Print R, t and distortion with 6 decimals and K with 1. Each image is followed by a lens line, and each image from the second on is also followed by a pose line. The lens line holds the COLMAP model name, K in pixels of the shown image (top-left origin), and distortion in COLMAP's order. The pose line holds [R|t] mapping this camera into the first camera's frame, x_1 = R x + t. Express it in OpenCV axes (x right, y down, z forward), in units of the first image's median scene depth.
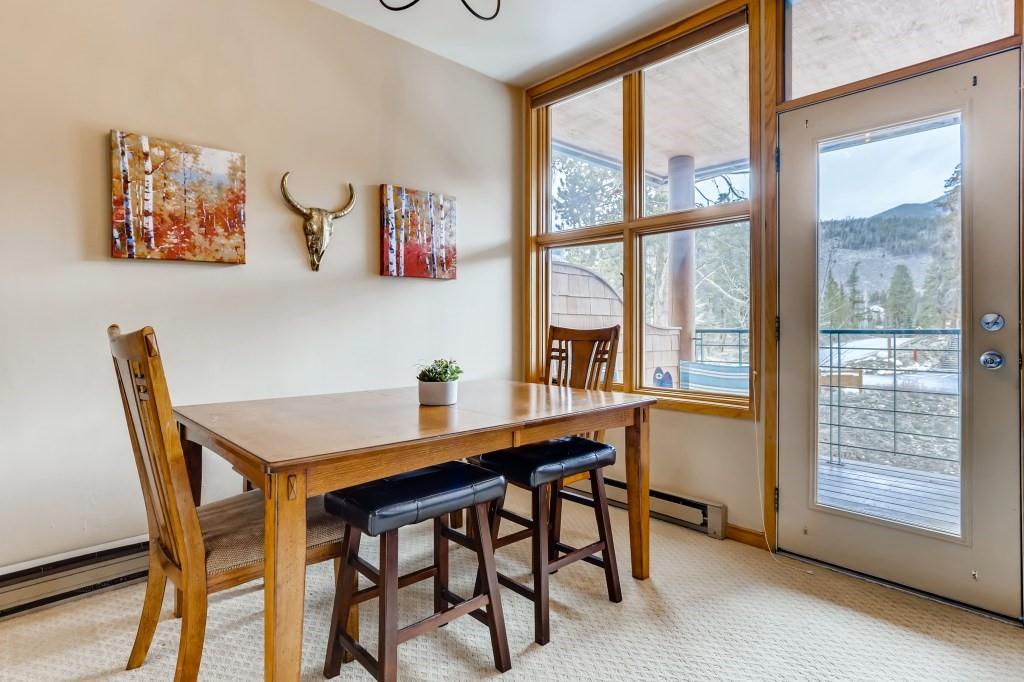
lens RADIAL K [[539.6, 0, 511.6], [0, 539.6, 319.1], [0, 0, 1]] dist [-0.055494, 0.019015]
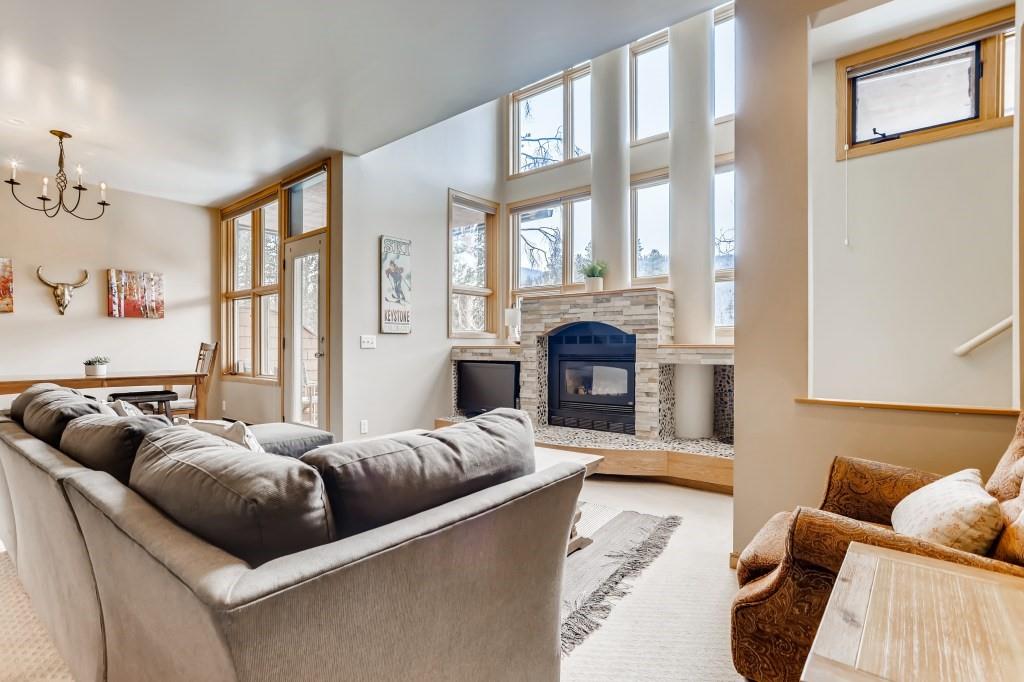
lens RADIAL K [[503.1, 0, 507.6], [0, 503.1, 346.3], [0, 0, 1]] dist [-0.003553, 0.000223]
pose [[0.992444, -0.002098, 0.122679, 0.946601], [0.001518, 0.999987, 0.004827, 0.017722], [-0.122688, -0.004604, 0.992435, -0.947700]]
